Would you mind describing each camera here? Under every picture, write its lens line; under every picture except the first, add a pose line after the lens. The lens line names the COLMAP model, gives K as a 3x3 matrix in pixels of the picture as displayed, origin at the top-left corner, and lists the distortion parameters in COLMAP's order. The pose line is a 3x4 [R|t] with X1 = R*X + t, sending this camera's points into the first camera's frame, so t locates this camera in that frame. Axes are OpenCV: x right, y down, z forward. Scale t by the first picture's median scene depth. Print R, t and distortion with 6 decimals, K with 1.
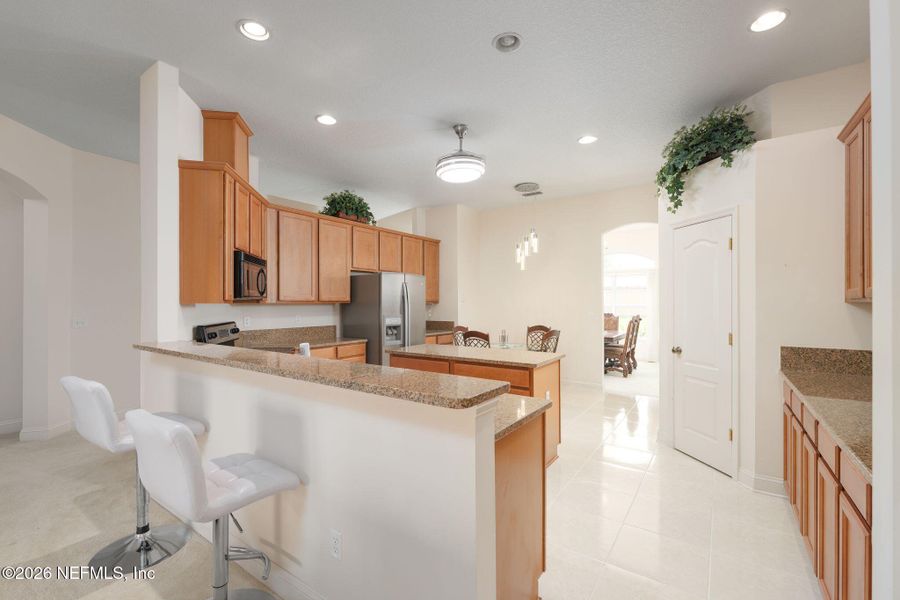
lens RADIAL K [[390.5, 0, 452.6], [0, 390.5, 302.2], [0, 0, 1]] dist [-0.000116, -0.000238]
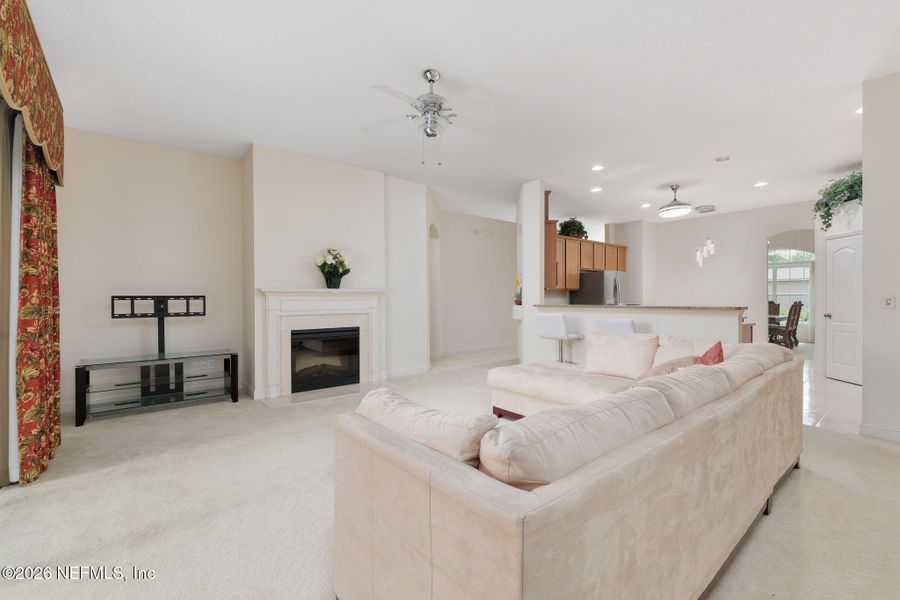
lens RADIAL K [[394.5, 0, 450.0], [0, 394.5, 300.0], [0, 0, 1]] dist [0.002021, 0.000165]
pose [[0.960138, -0.000097, -0.279525, -0.301803], [0.001183, 0.999992, 0.003715, 0.032640], [0.279523, -0.003898, 0.960131, -0.646810]]
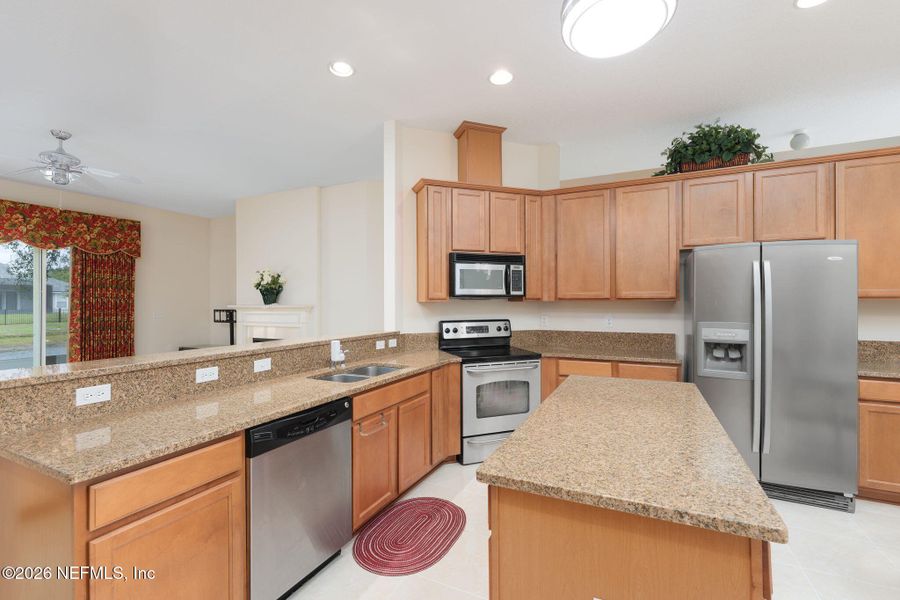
lens RADIAL K [[390.5, 0, 452.6], [0, 390.5, 302.2], [0, 0, 1]] dist [-0.000116, -0.000238]
pose [[0.160452, -0.000873, -0.987043, 0.294912], [0.000728, 0.999999, -0.000766, 0.003831], [0.987043, -0.000596, 0.160453, 0.496549]]
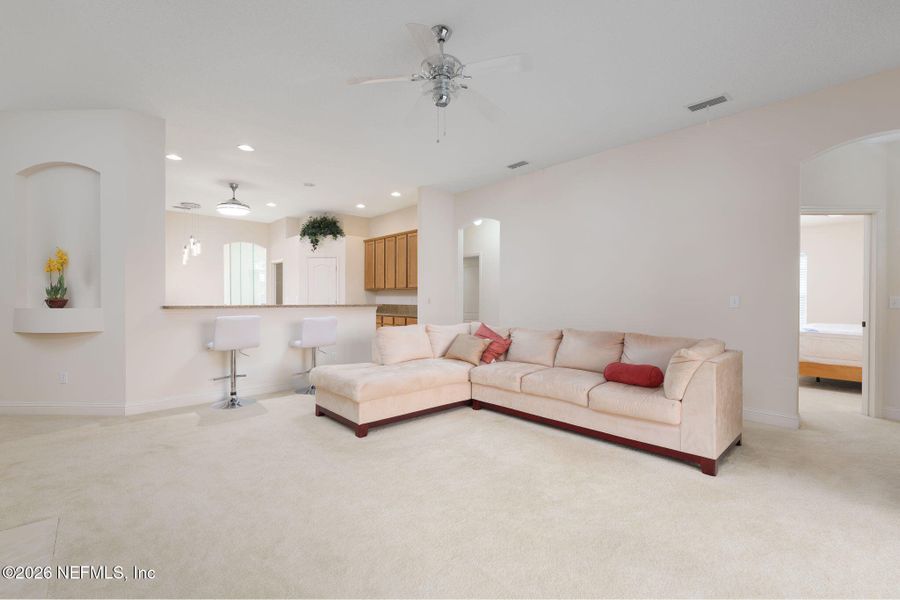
lens RADIAL K [[390.5, 0, 452.6], [0, 390.5, 302.2], [0, 0, 1]] dist [-0.000116, -0.000238]
pose [[0.200704, -0.013910, 0.979553, -0.997824], [0.001184, 0.999902, 0.013956, 0.028451], [-0.979651, -0.001641, 0.200701, -0.193943]]
